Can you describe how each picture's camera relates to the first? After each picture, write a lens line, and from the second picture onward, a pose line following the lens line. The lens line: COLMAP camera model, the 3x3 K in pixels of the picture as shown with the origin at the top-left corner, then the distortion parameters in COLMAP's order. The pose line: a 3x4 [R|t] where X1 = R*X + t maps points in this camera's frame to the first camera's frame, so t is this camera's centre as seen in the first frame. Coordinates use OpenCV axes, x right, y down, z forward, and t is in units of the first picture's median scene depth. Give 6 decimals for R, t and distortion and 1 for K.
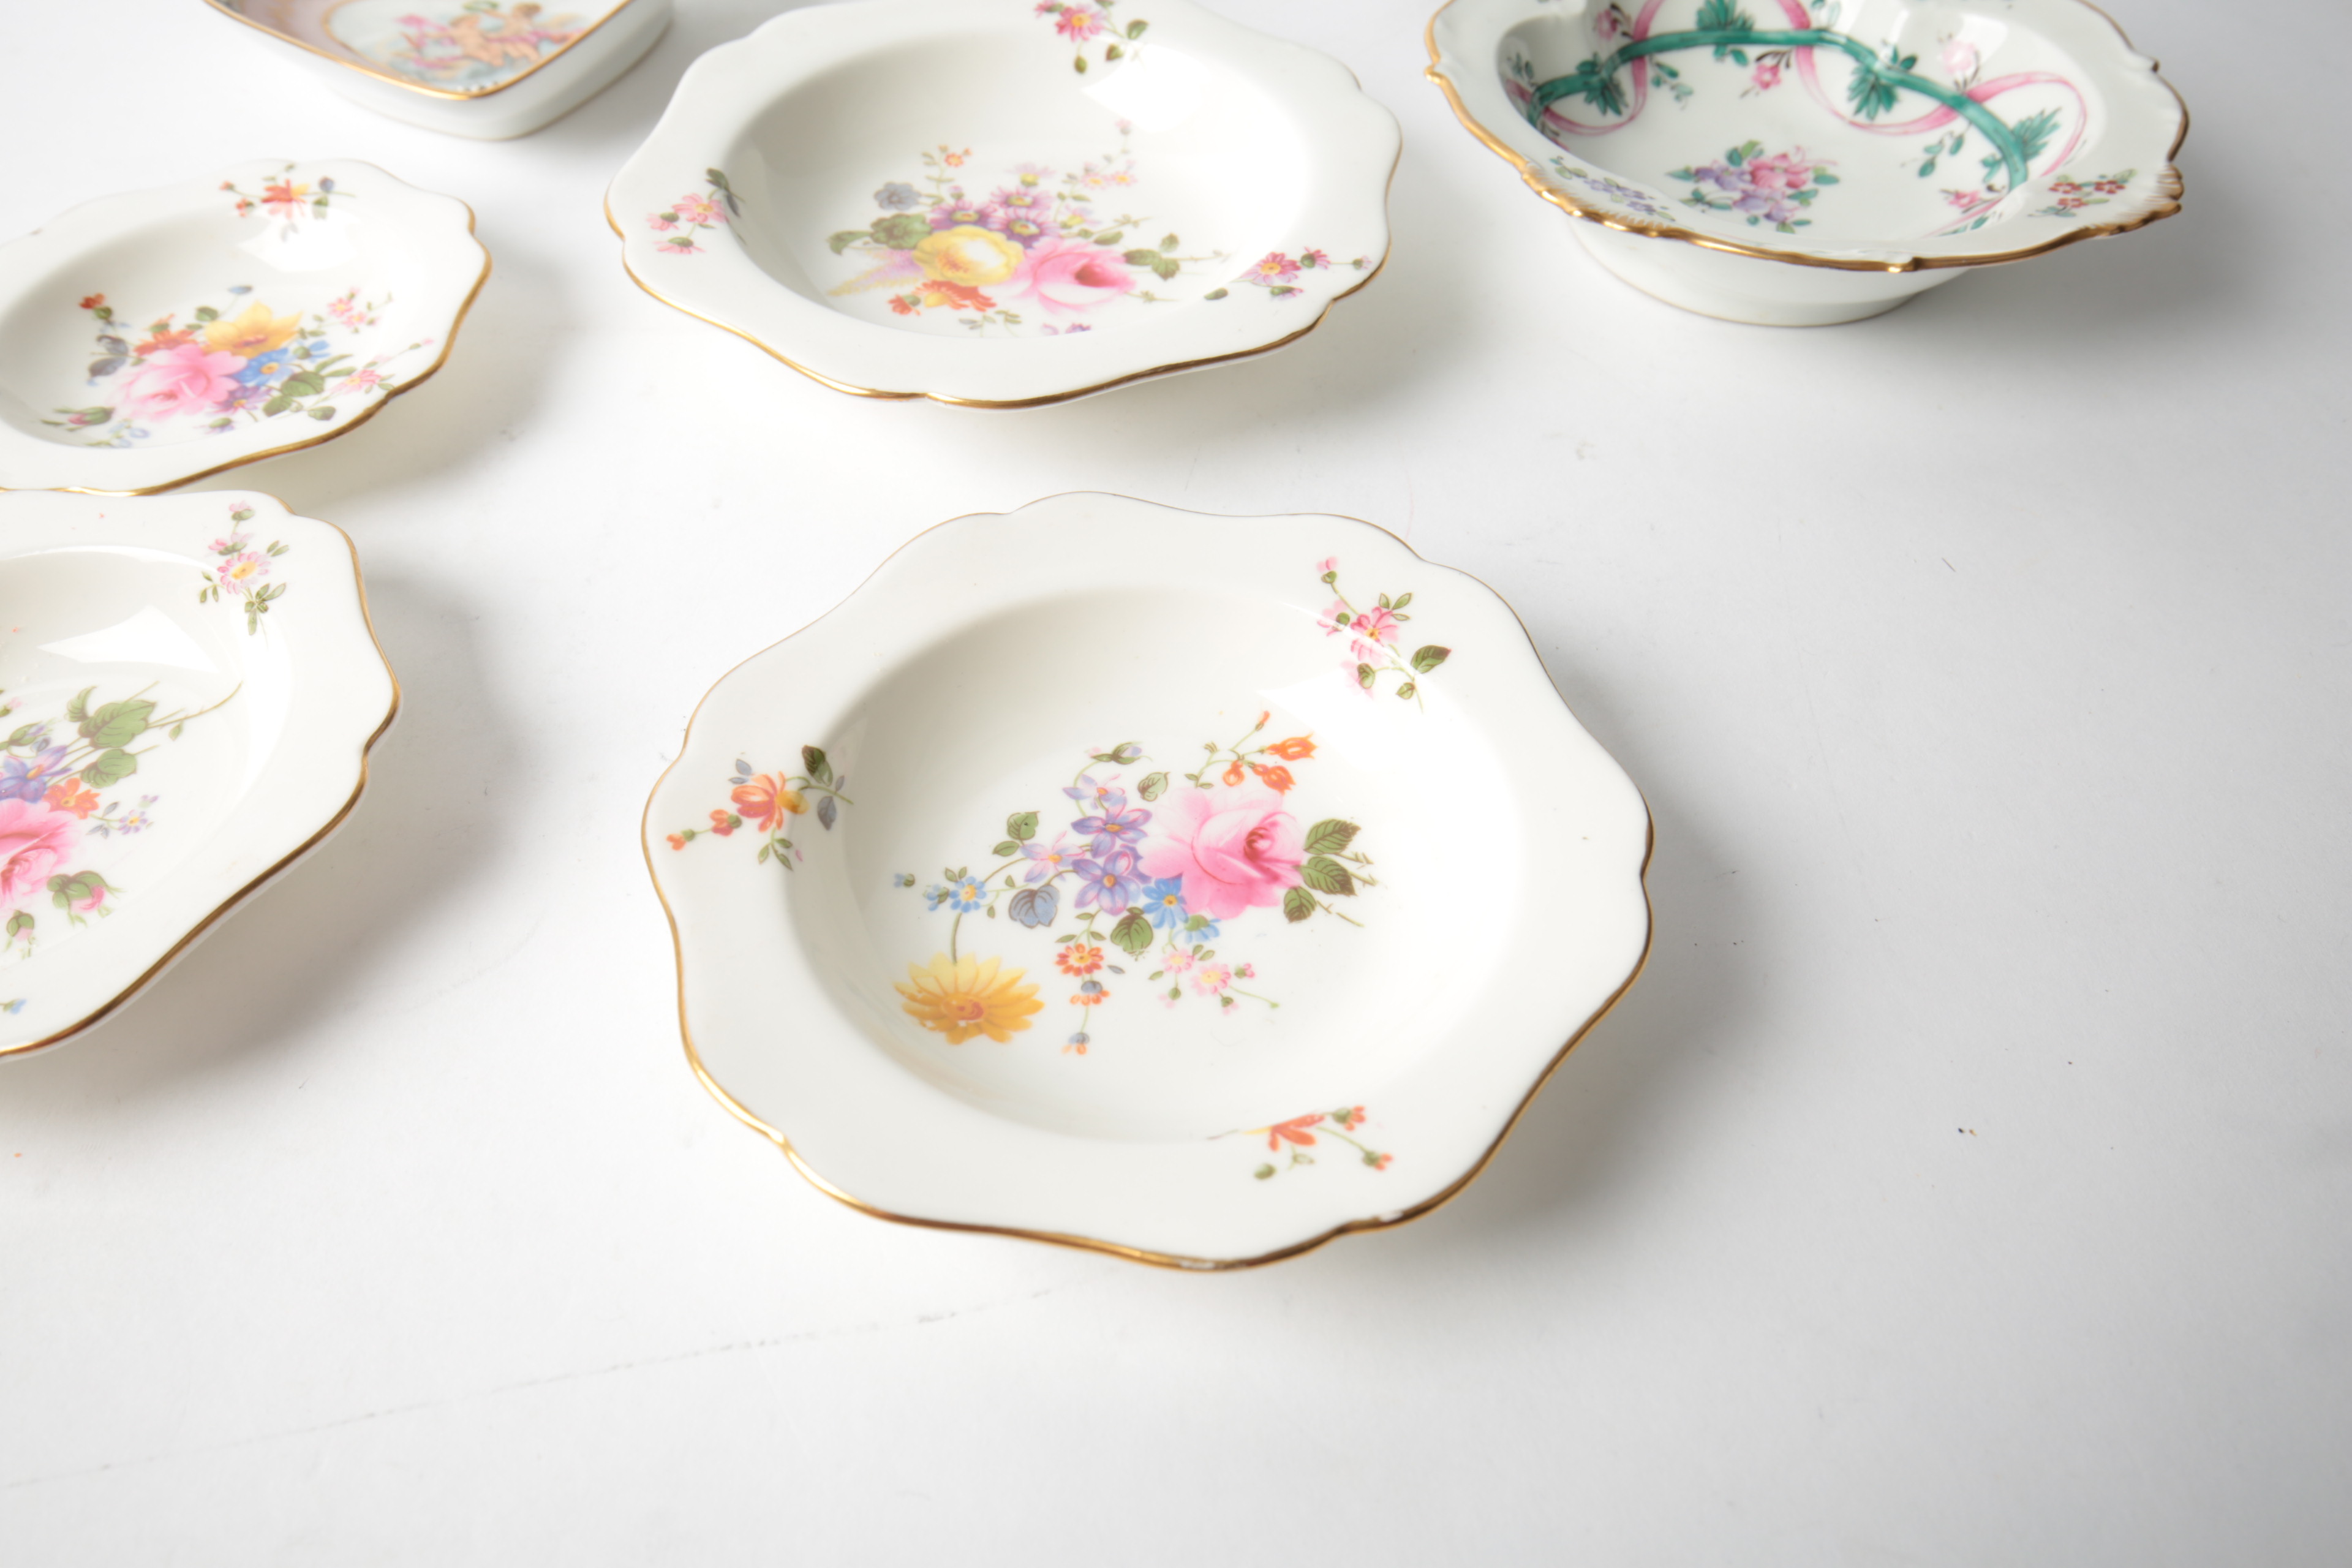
lens RADIAL K [[1748.0, 0, 1176.0], [0, 1748.0, 784.0], [0, 0, 1]] dist [0.008262, 0.007868]
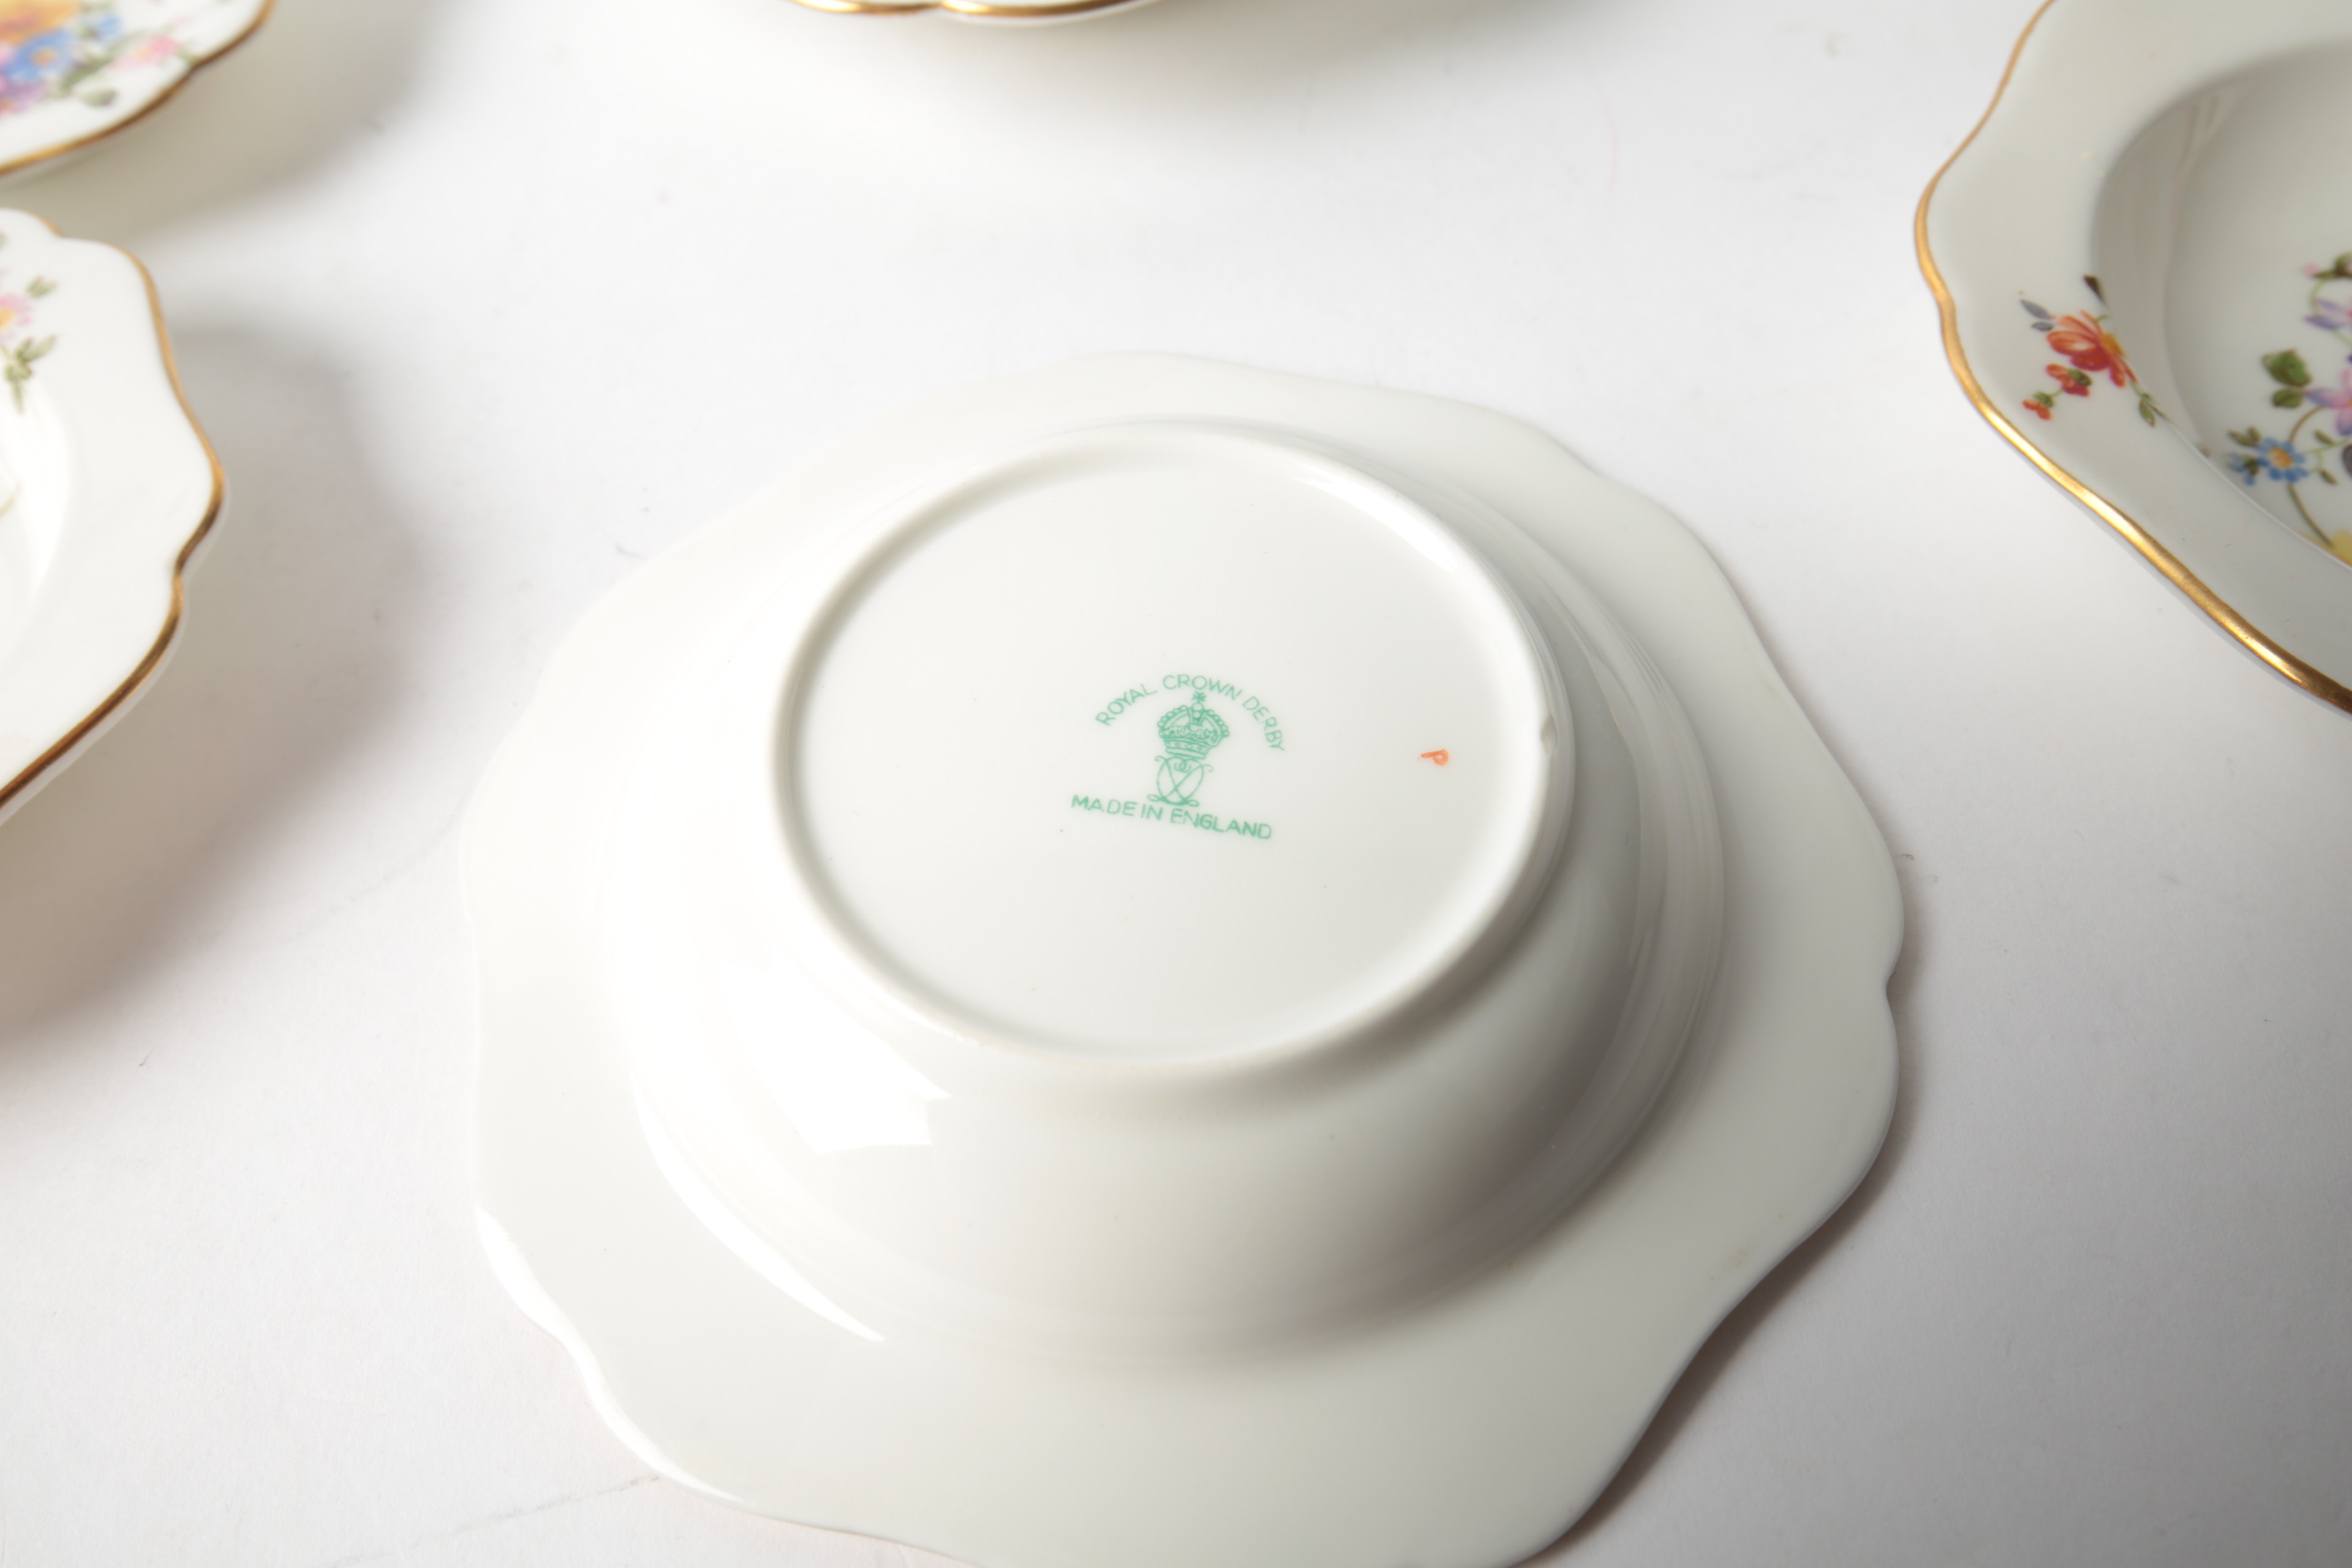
lens RADIAL K [[1725.5, 0, 1176.0], [0, 1725.5, 784.0], [0, 0, 1]] dist [0.000609, 0.010460]
pose [[0.997715, -0.066816, -0.010043, -0.056462], [0.067558, 0.988811, 0.132999, 0.000668], [0.001044, -0.133373, 0.991065, 0.244422]]
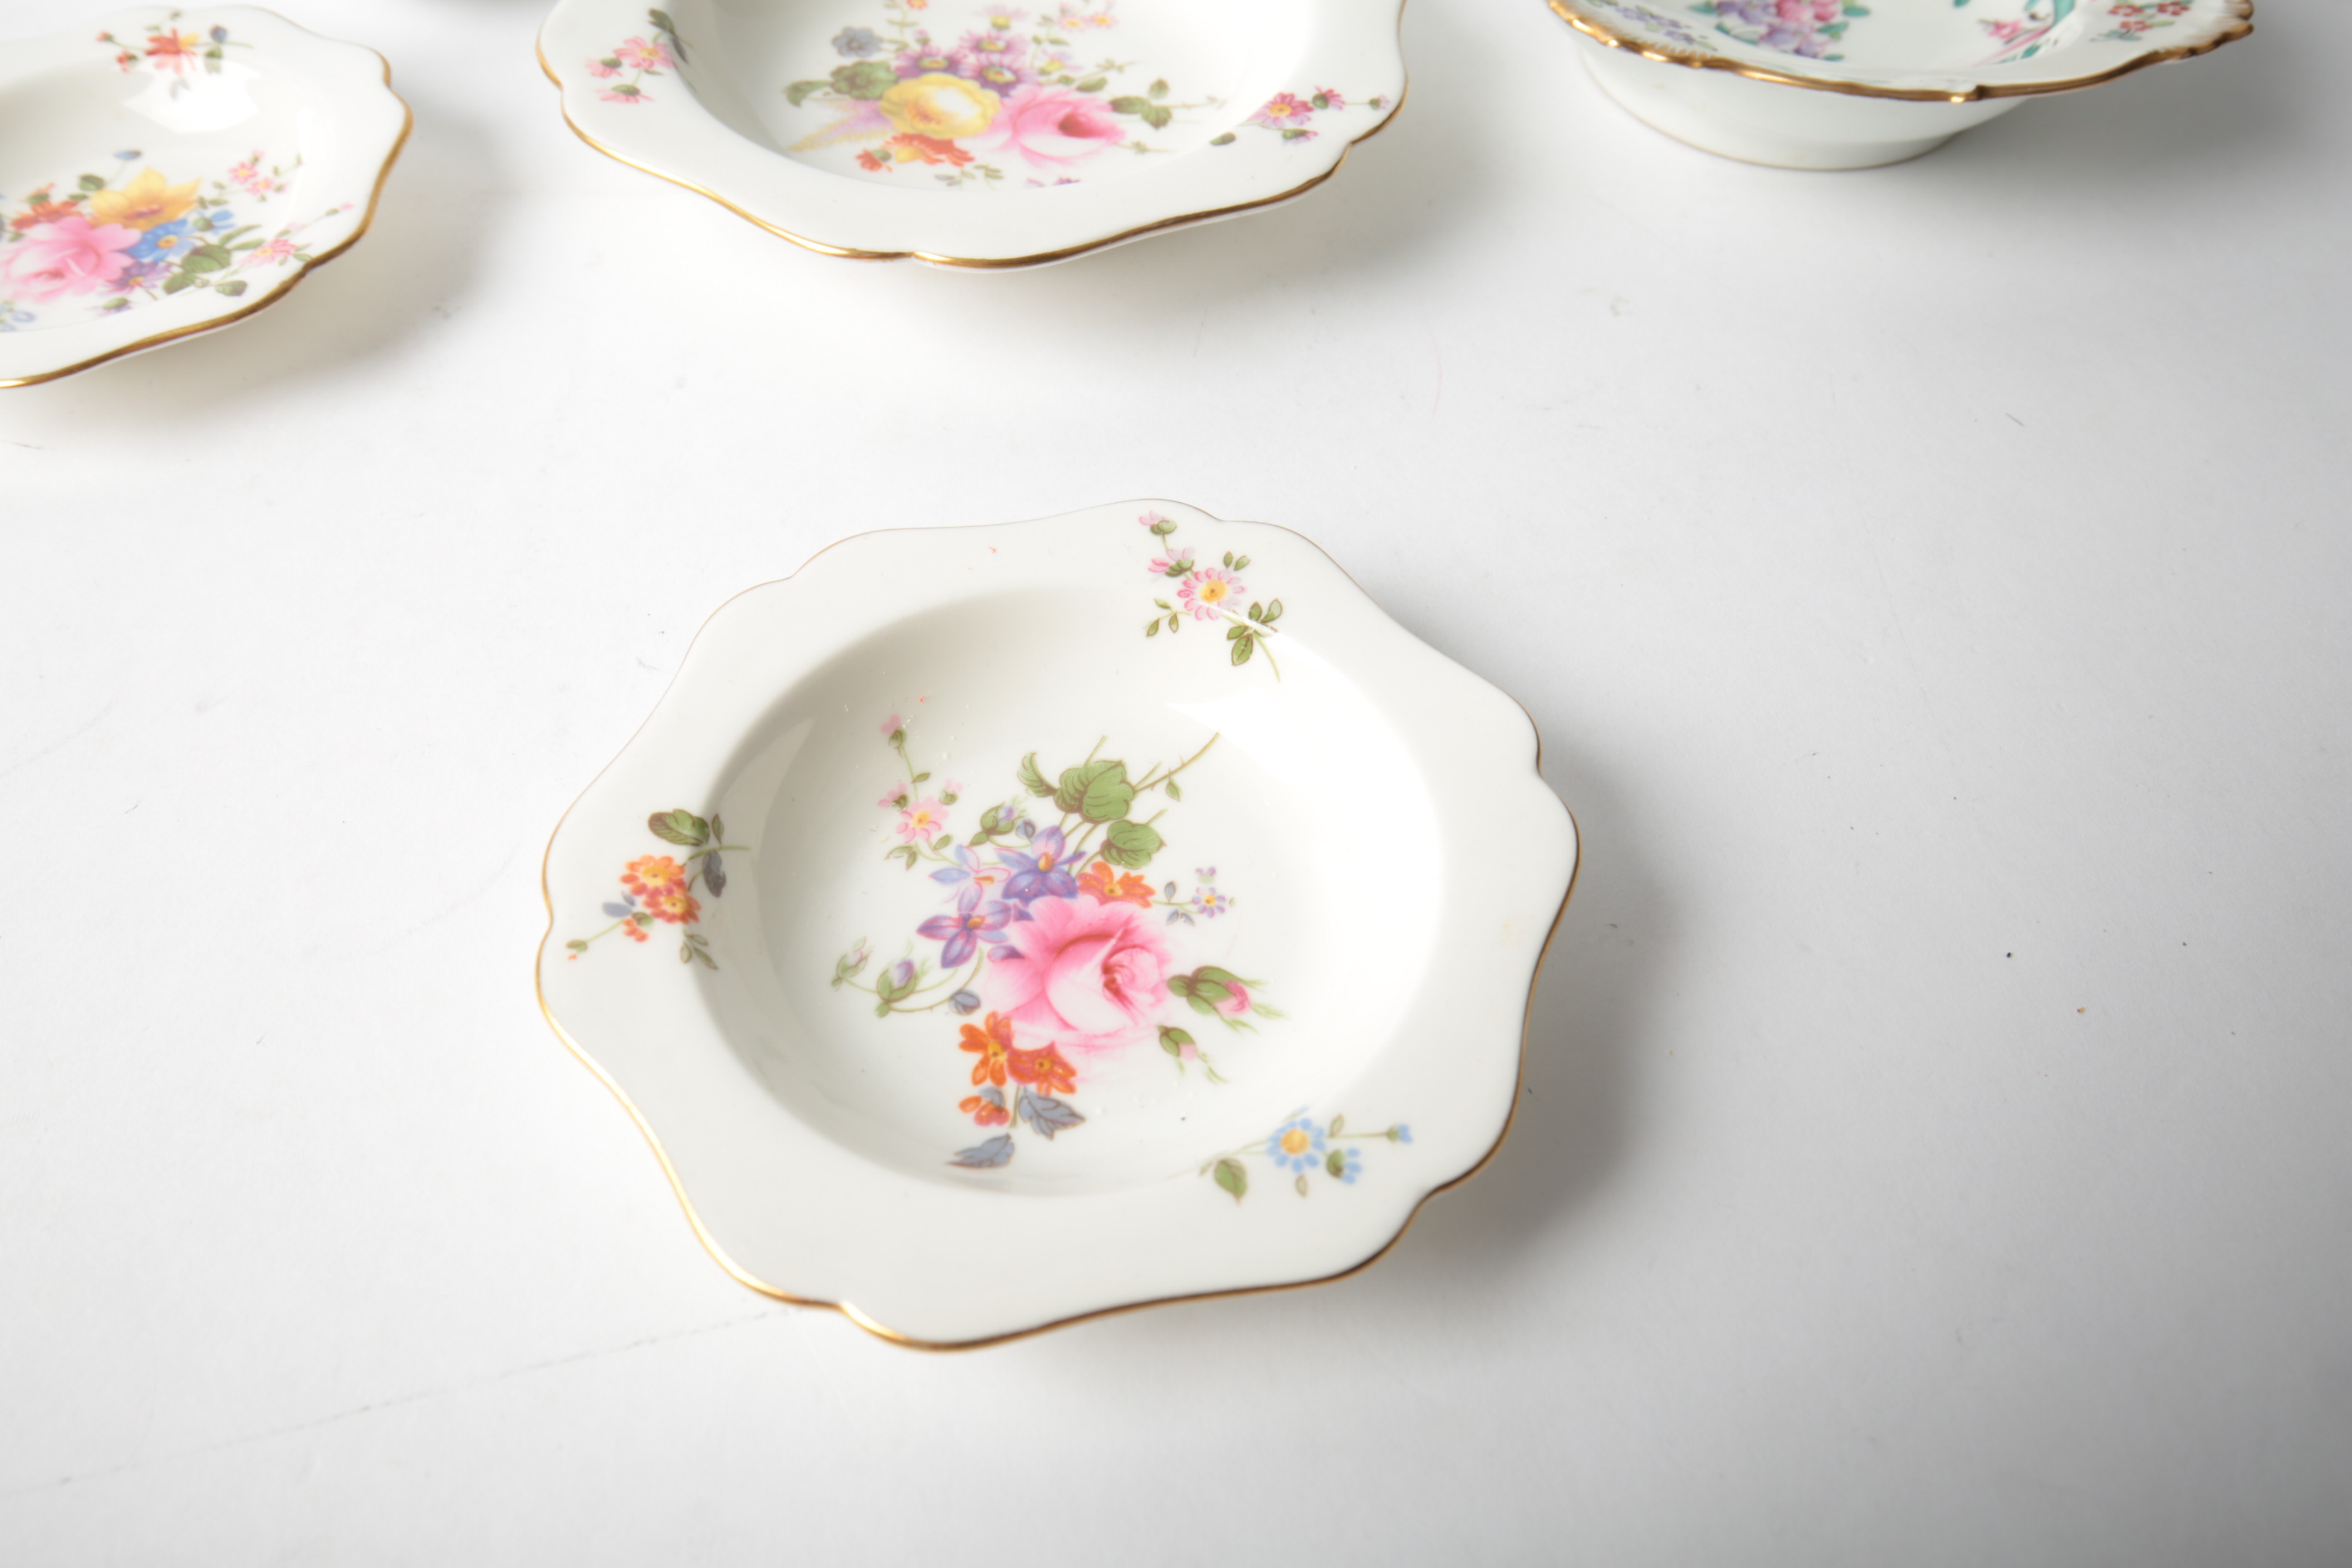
lens RADIAL K [[1725.5, 0, 1176.0], [0, 1725.5, 784.0], [0, 0, 1]] dist [0.000609, 0.010460]
pose [[0.998639, -0.030763, 0.042111, -0.048715], [0.028186, 0.997772, 0.060468, 0.000632], [-0.043877, -0.059199, 0.997281, 0.081159]]
